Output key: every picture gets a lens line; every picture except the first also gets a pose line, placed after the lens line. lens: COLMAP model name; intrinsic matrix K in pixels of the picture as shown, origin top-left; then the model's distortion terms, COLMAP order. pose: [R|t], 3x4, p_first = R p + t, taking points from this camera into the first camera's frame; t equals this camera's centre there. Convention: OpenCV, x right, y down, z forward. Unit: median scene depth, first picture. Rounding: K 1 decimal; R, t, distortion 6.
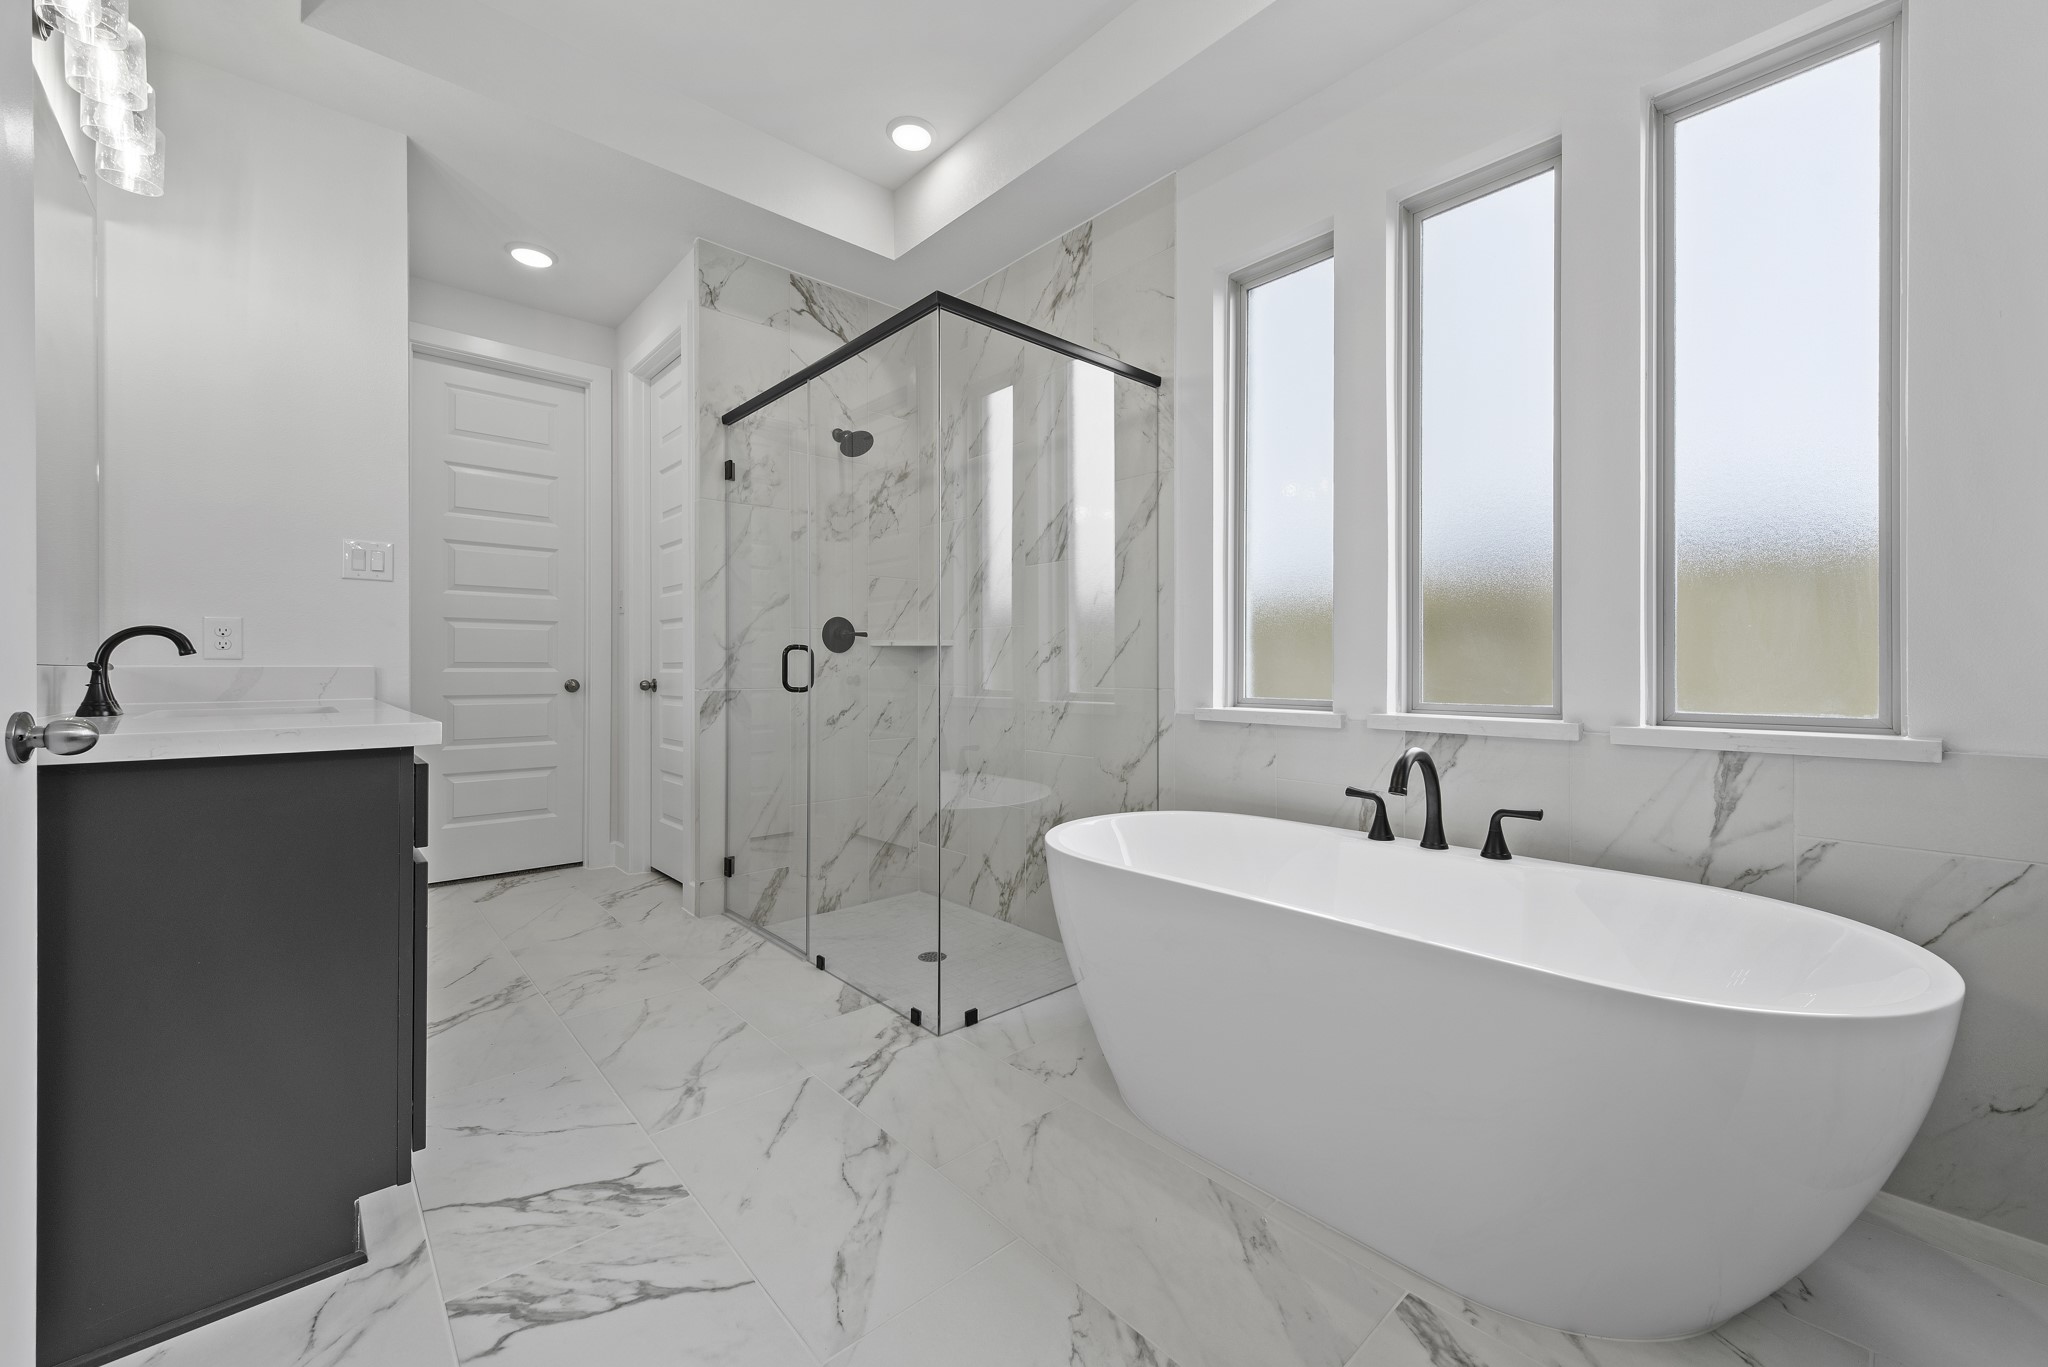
lens RADIAL K [[814.5, 0, 1019.1], [0, 814.5, 668.0], [0, 0, 1]] dist [0.010596, -0.002678]
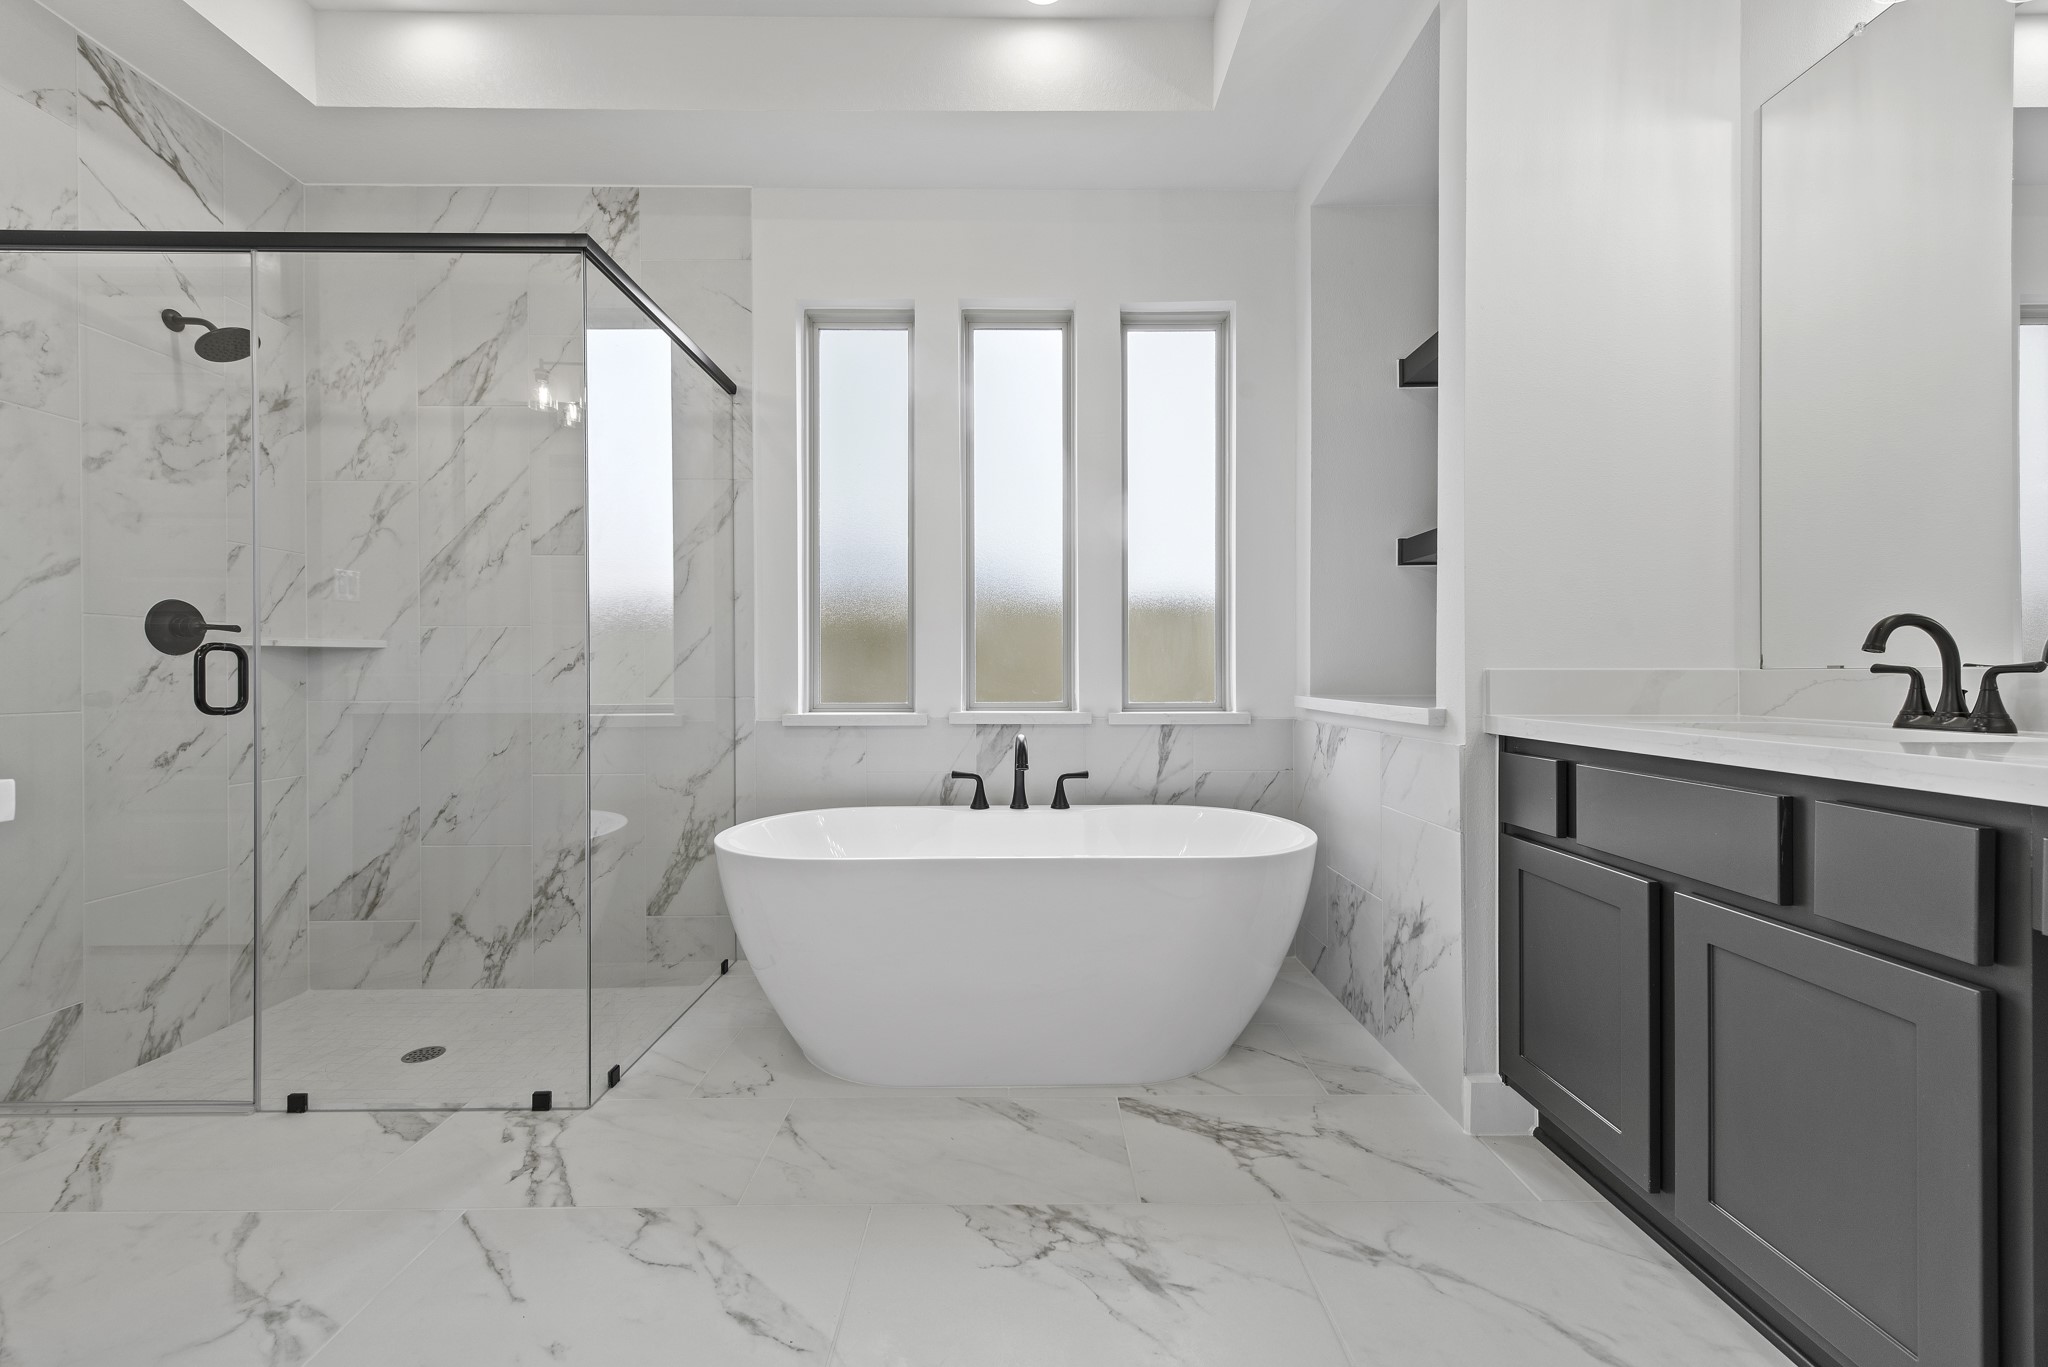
lens RADIAL K [[814.5, 0, 1036.7], [0, 814.5, 677.2], [0, 0, 1]] dist [0.010596, -0.002678]
pose [[0.657295, -0.004007, 0.753622, -0.335210], [0.003638, 0.999991, 0.002144, 0.000216], [-0.753624, 0.001332, 0.657304, 0.065027]]
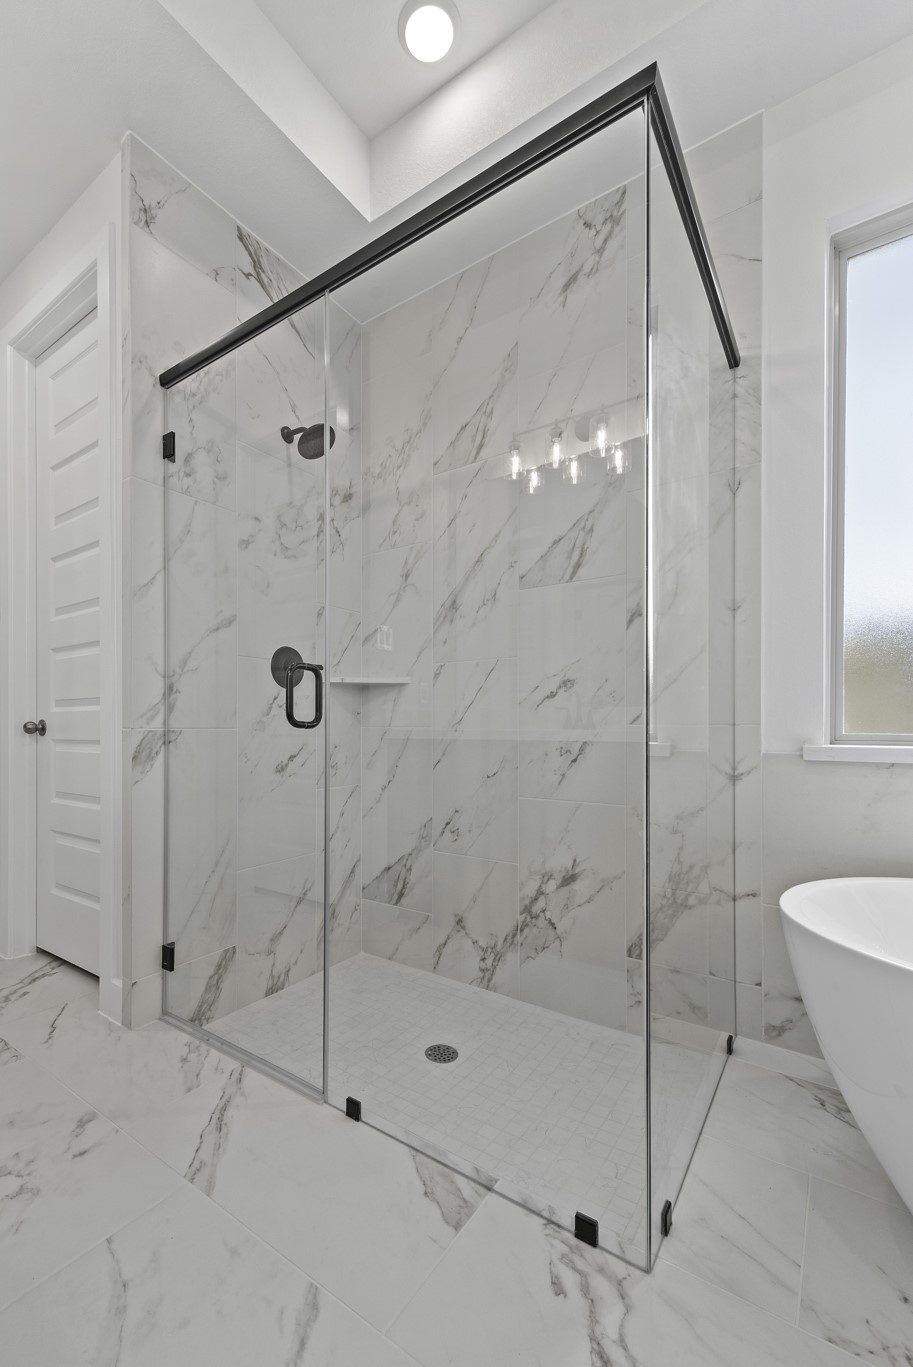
lens RADIAL K [[597.5, 0, 406.8], [0, 597.5, 727.1], [0, 0, 1]] dist [0.011154, -0.003116]
pose [[0.979387, 0.000486, 0.201992, -0.286596], [-0.000279, 0.999999, -0.001055, 0.028911], [-0.201993, 0.000977, 0.979387, 0.454580]]
